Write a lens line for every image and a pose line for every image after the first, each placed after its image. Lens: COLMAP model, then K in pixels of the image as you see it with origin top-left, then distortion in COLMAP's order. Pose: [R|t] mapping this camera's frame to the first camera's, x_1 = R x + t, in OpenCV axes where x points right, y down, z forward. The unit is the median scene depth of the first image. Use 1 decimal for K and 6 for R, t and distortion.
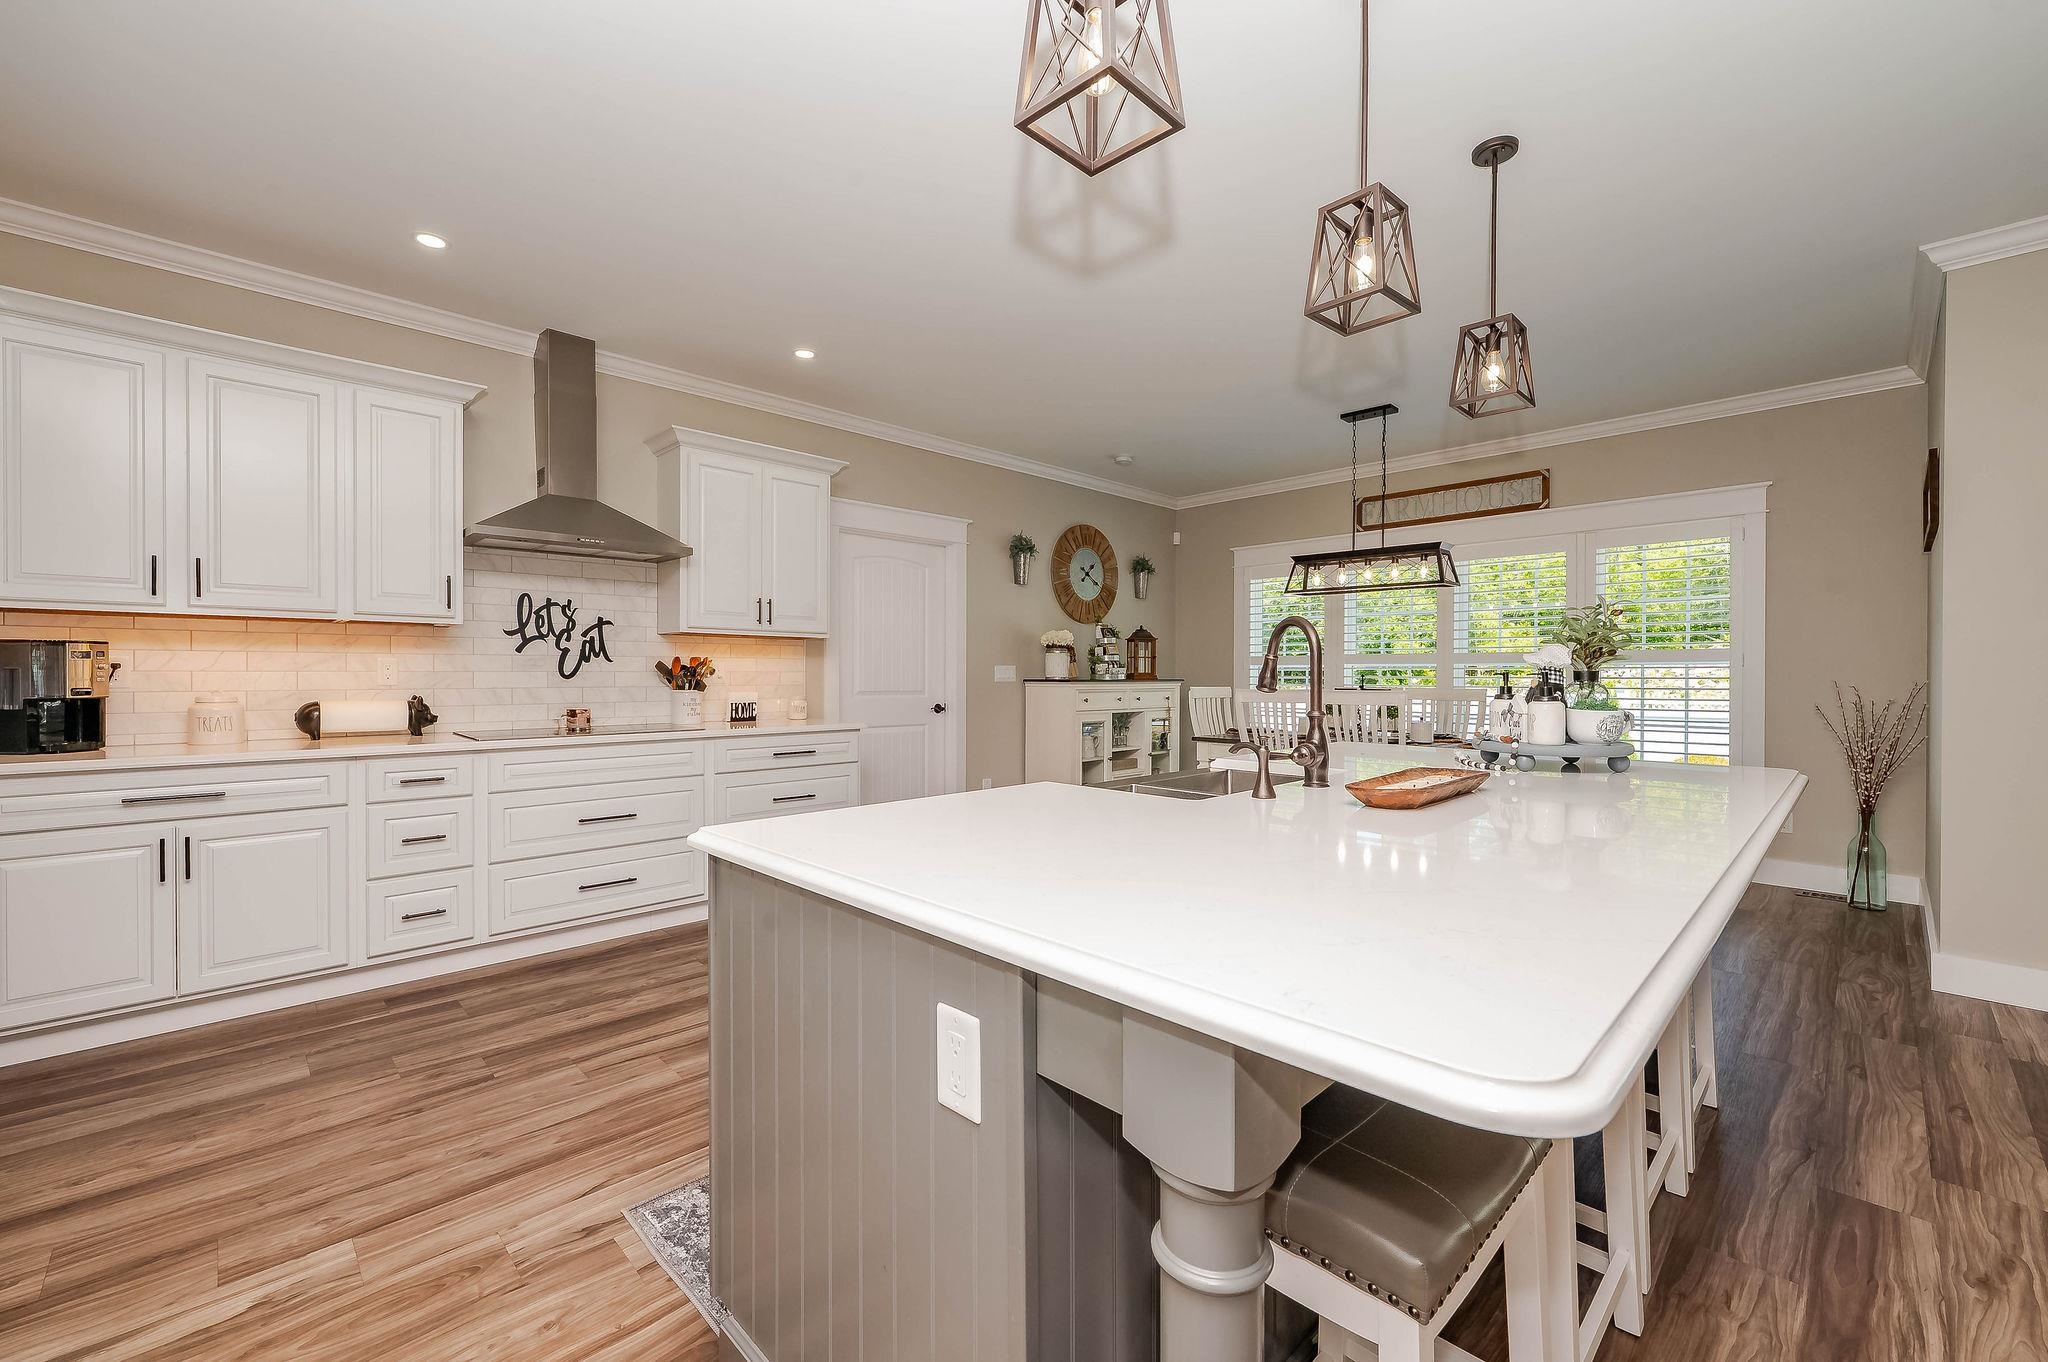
lens RADIAL K [[833.3, 0, 1016.1], [0, 833.3, 671.9], [0, 0, 1]] dist [0.000168, 0.000058]
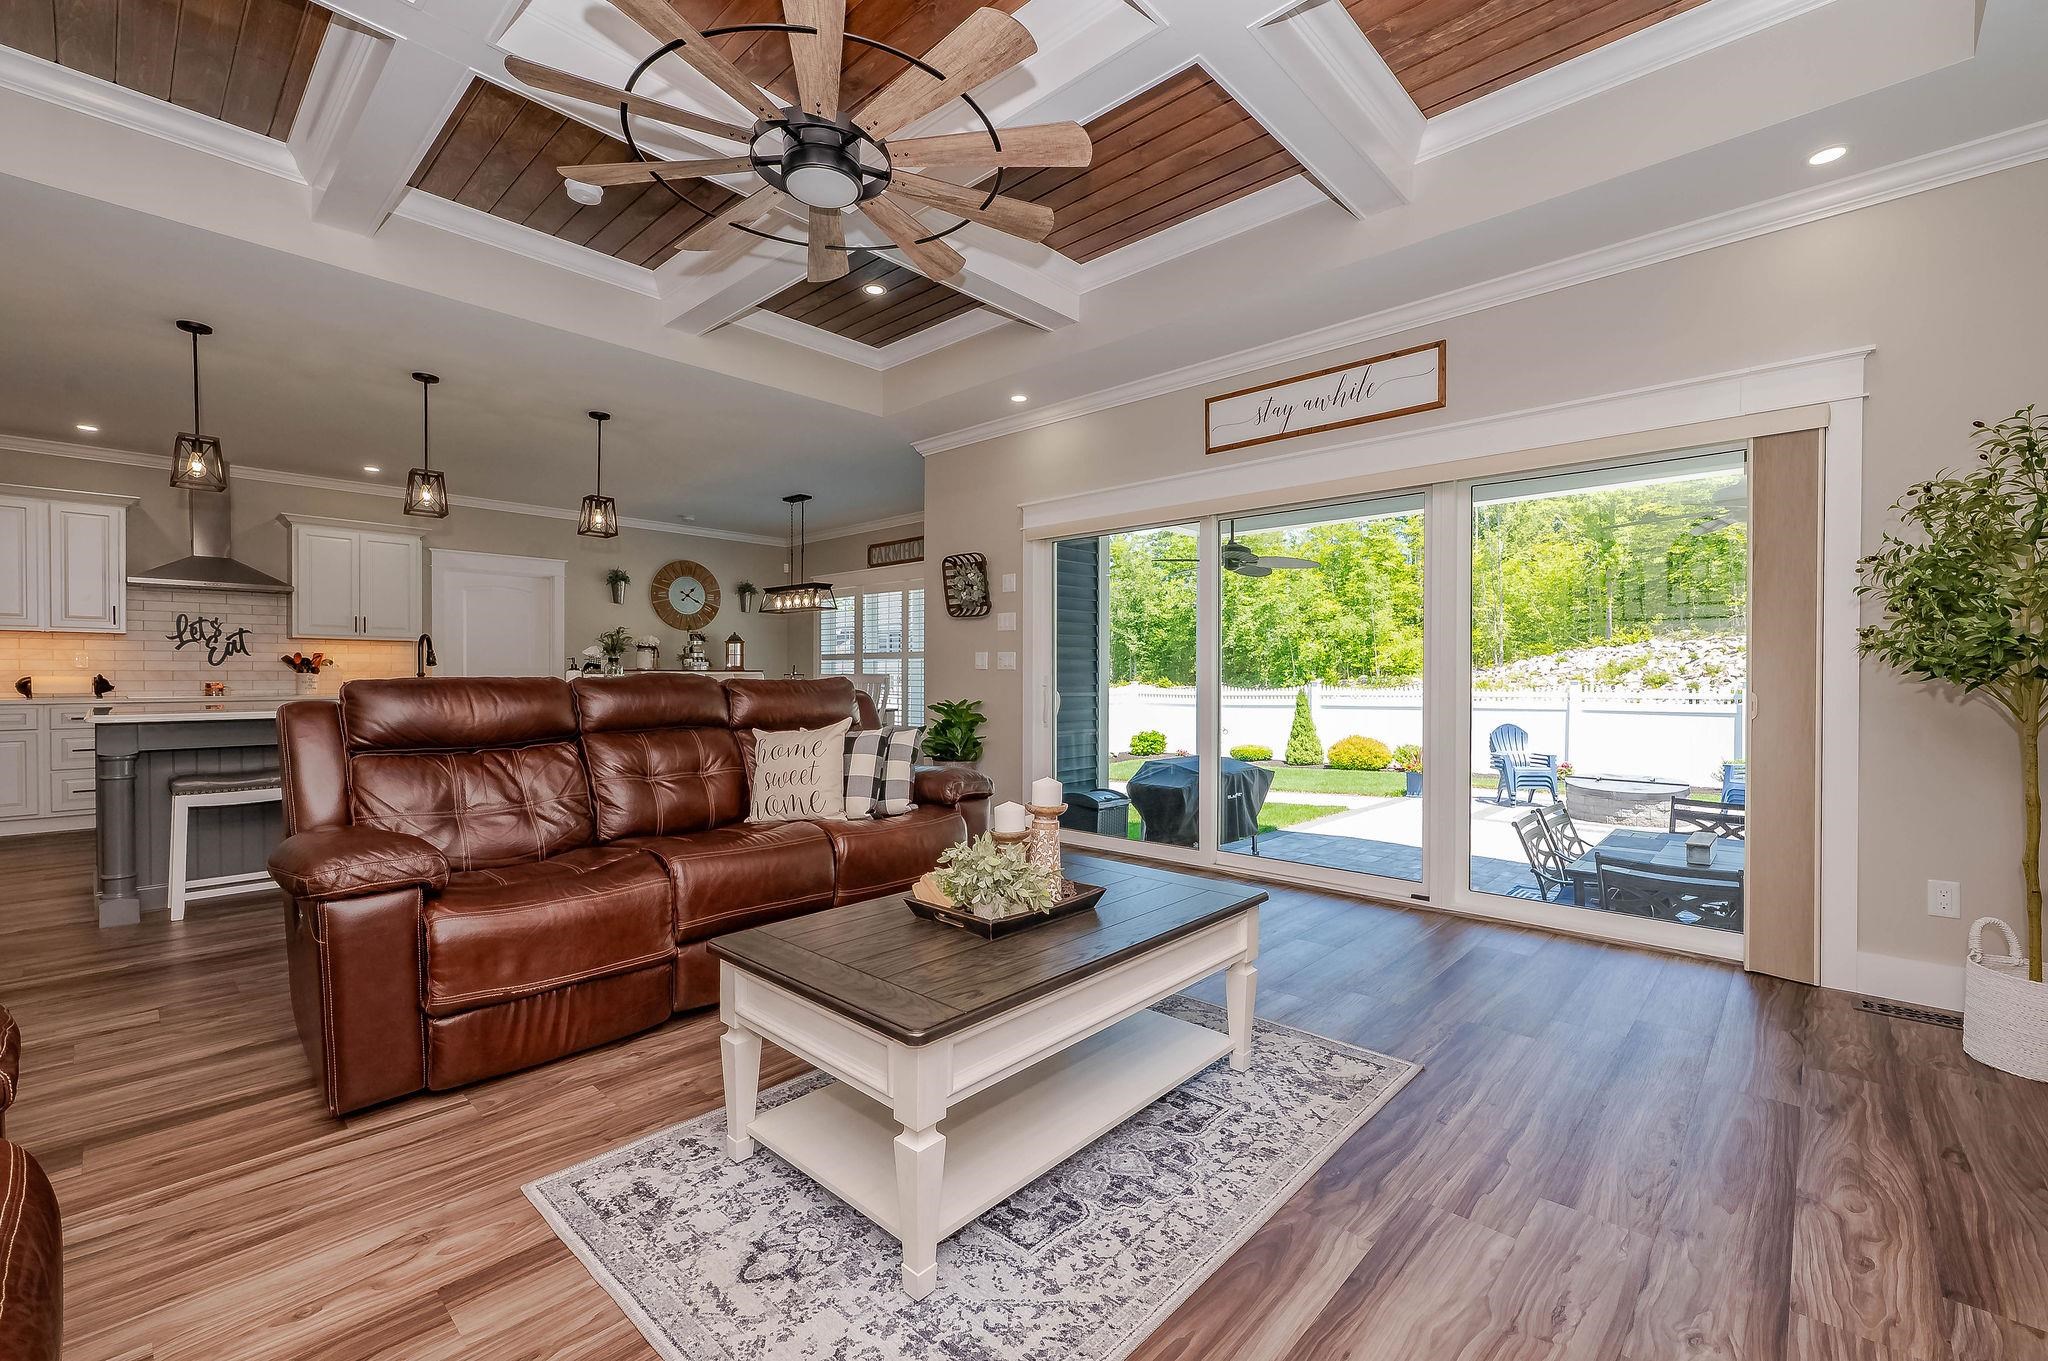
lens RADIAL K [[858.6, 0, 1058.8], [0, 858.6, 690.1], [0, 0, 1]] dist [0.002431, 0.000027]
pose [[0.997446, -0.002229, 0.071393, 0.984960], [0.000970, 0.999844, 0.017662, 0.027708], [-0.071421, -0.017548, 0.997292, -0.805452]]
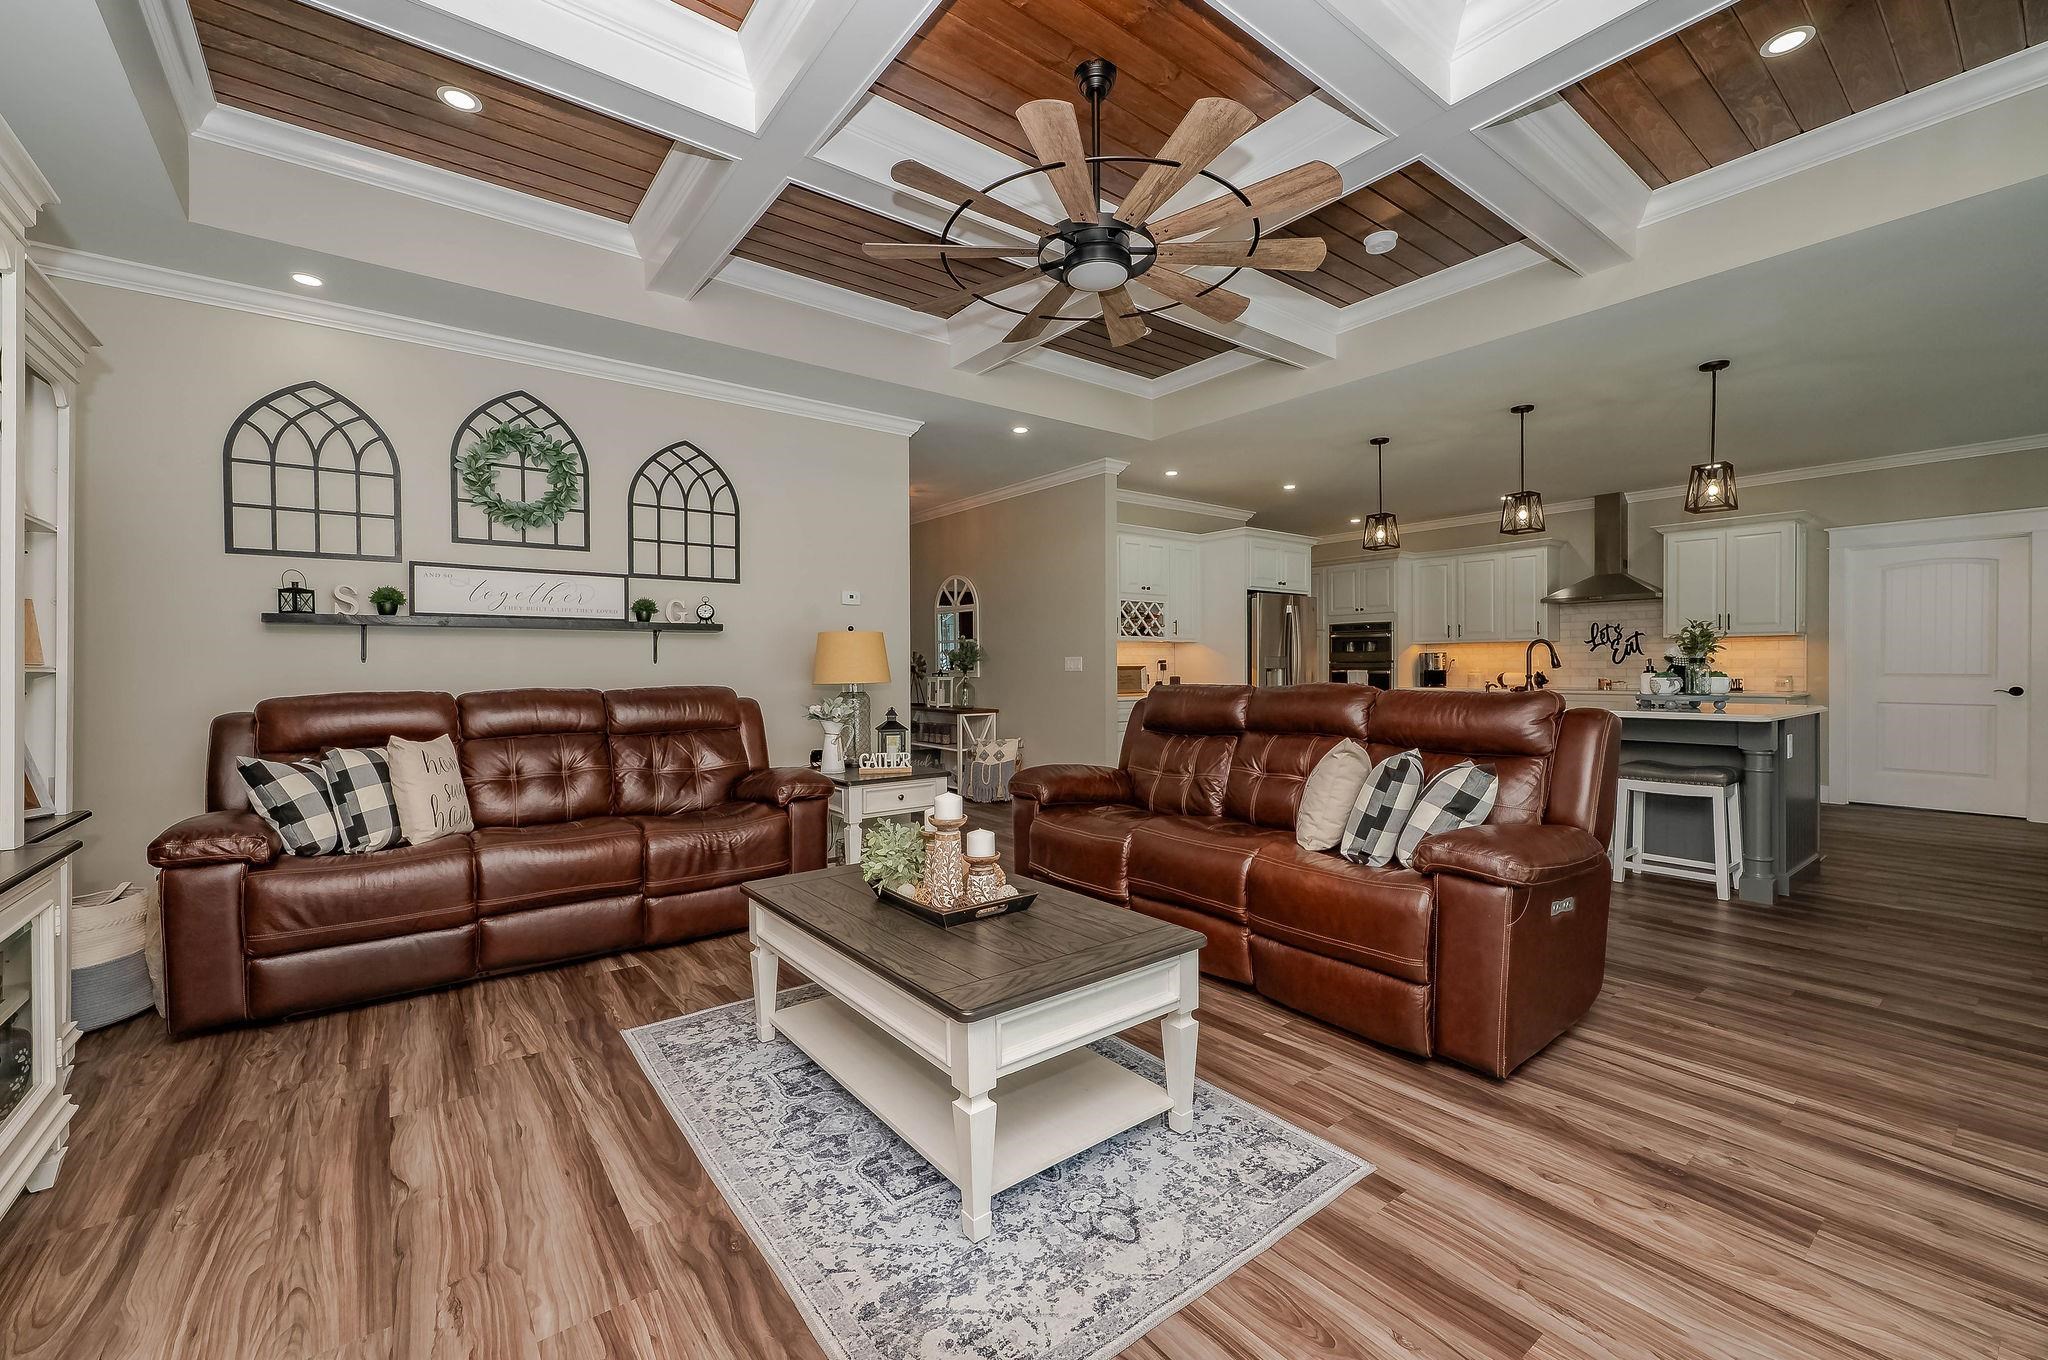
lens RADIAL K [[833.3, 0, 1016.1], [0, 833.3, 670.9], [0, 0, 1]] dist [0.000168, 0.000058]
pose [[-0.124797, 0.003983, -0.992174, 1.559760], [0.006152, 0.999976, 0.003241, 0.009581], [0.992163, -0.005699, -0.124818, -0.165604]]
